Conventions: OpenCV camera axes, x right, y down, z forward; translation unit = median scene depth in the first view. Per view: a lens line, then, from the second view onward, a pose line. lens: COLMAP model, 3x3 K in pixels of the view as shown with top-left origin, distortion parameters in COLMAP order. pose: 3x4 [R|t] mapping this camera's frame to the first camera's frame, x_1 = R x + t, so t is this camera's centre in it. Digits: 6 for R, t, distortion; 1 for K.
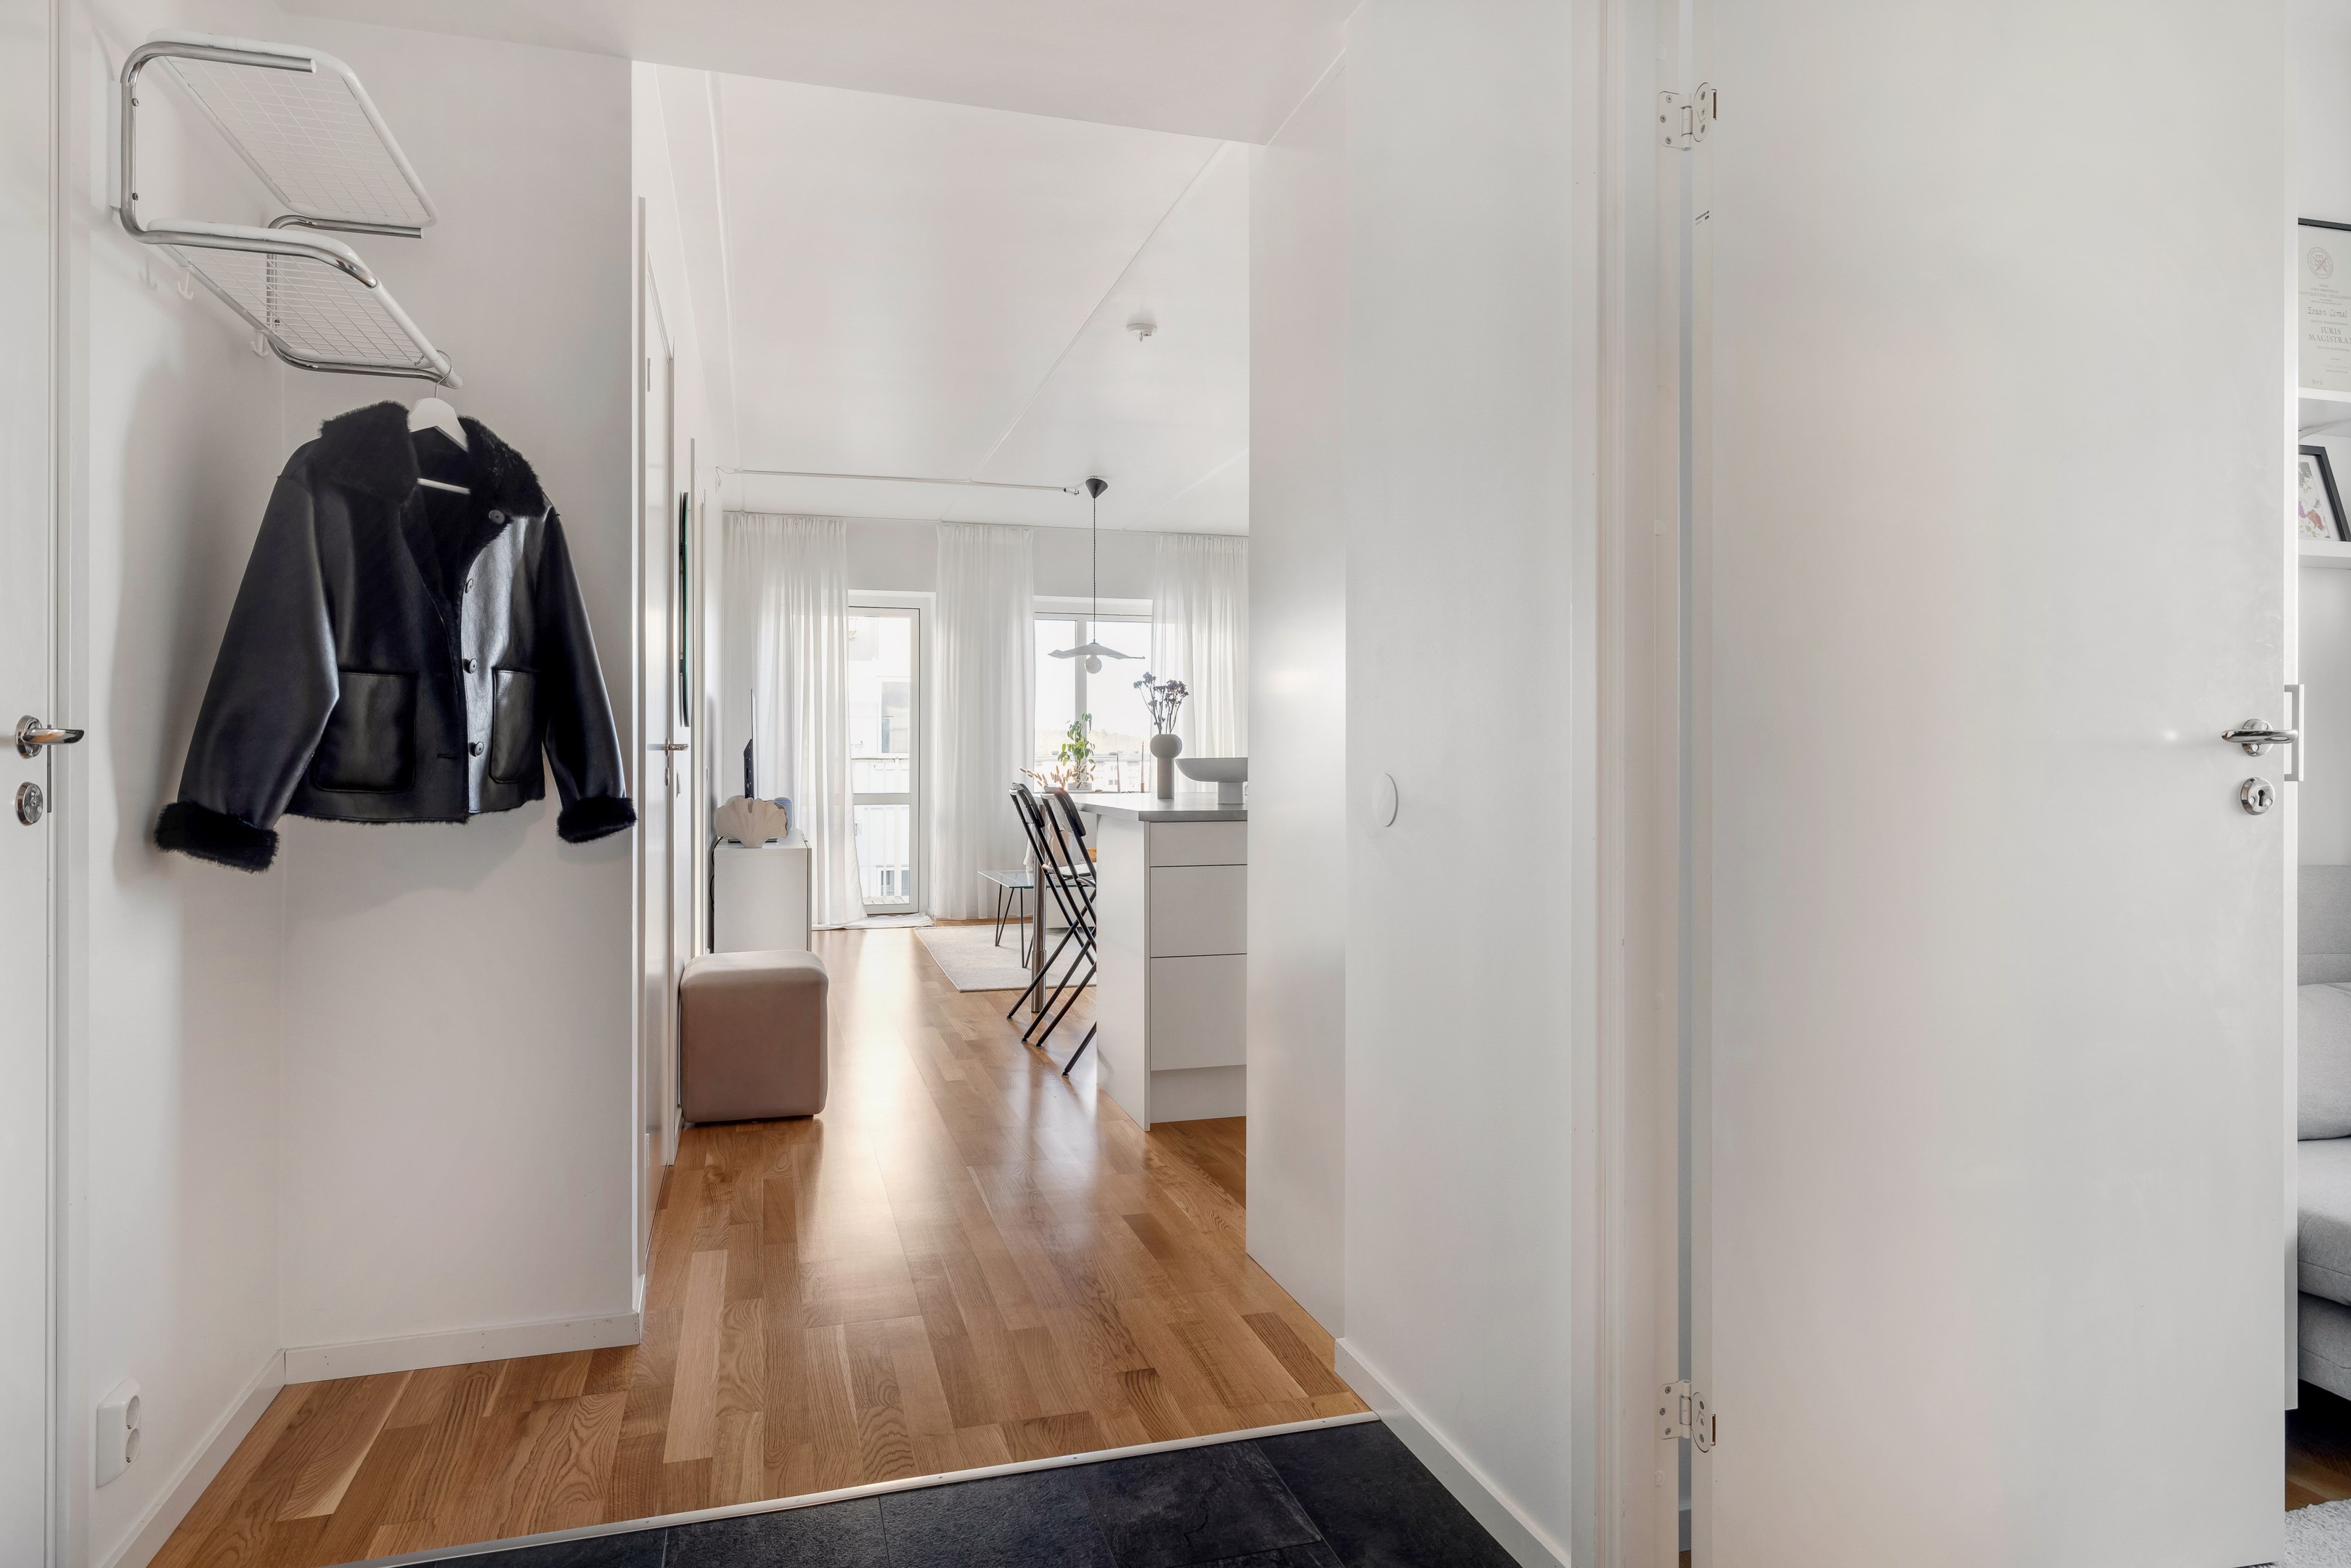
lens RADIAL K [[1318.4, 0, 1128.8], [0, 1318.4, 757.6], [0, 0, 1]] dist [0.000091, 0.001546]
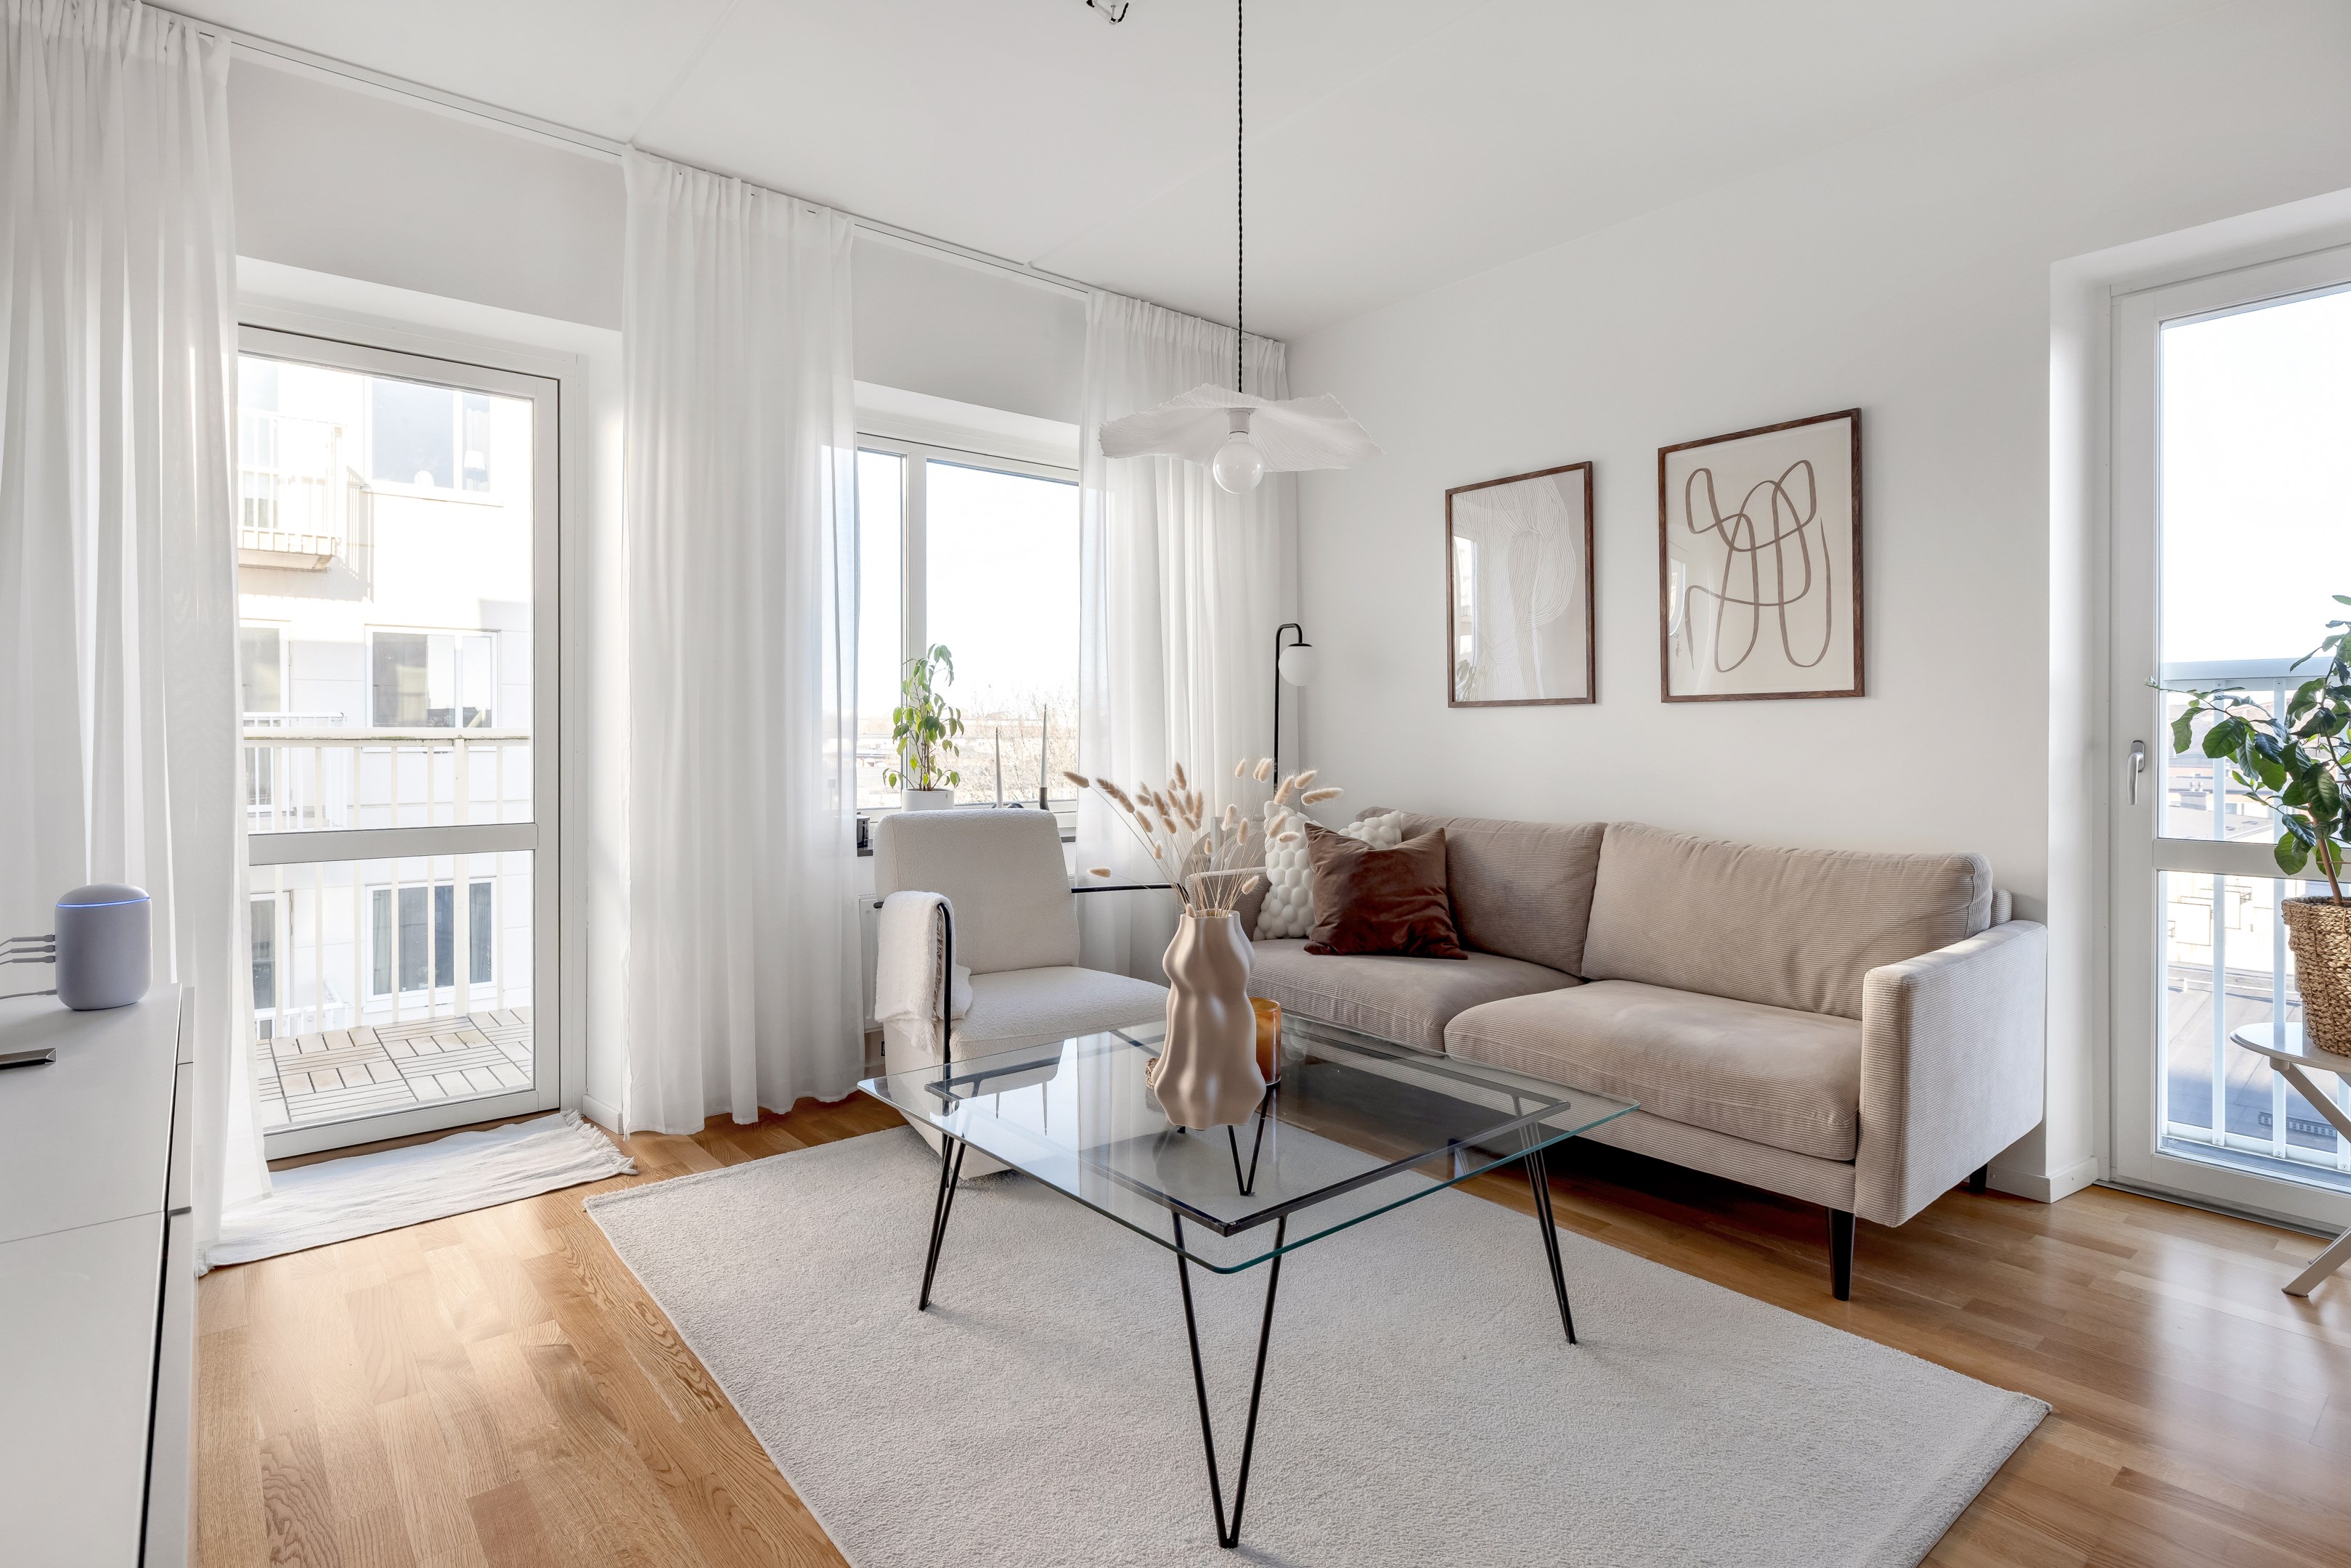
lens RADIAL K [[1178.3, 0, 1157.3], [0, 1178.3, 733.3], [0, 0, 1]] dist [-0.005657, 0.001890]
pose [[0.914518, -0.001239, 0.404543, -0.142185], [0.001107, 0.999999, 0.000558, -0.001245], [-0.404543, -0.000062, 0.914519, 0.606808]]
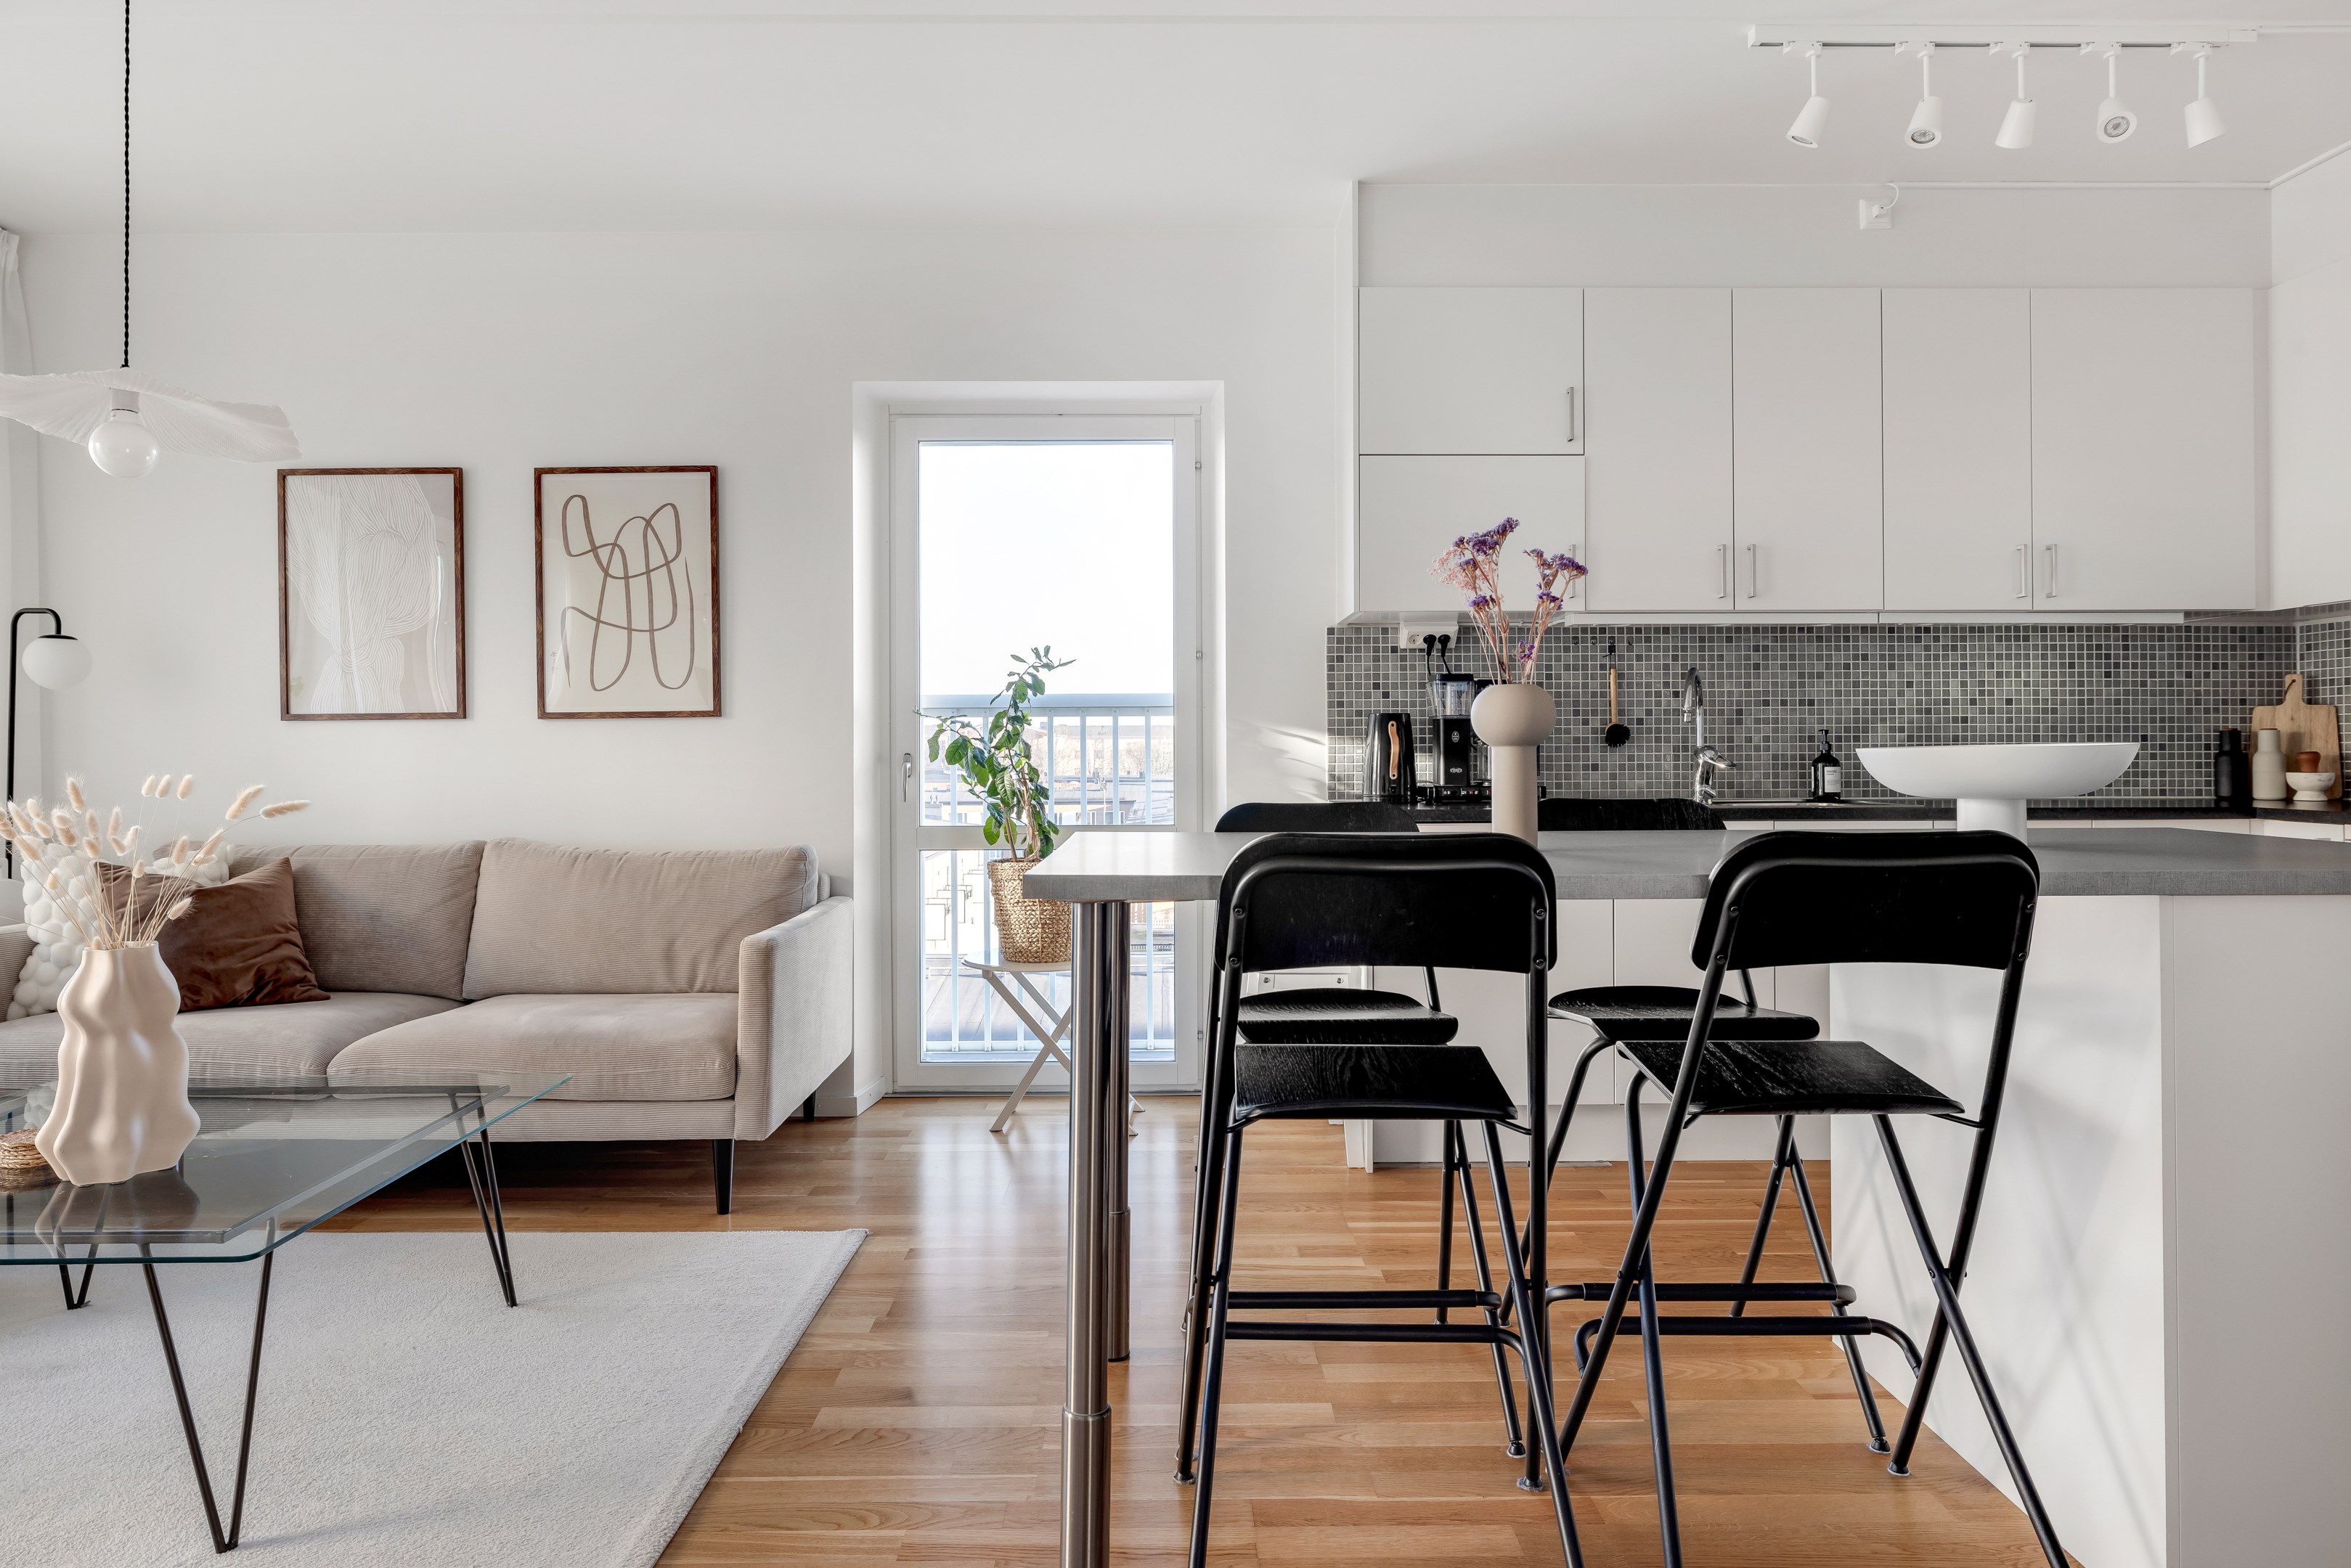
lens RADIAL K [[1318.4, 0, 1159.3], [0, 1318.4, 765.7], [0, 0, 1]] dist [0.000091, 0.001546]
pose [[0.258680, -0.013880, 0.965863, -0.208582], [0.005082, 0.999902, 0.013008, 0.000010], [-0.965950, 0.001544, 0.258726, 0.578777]]
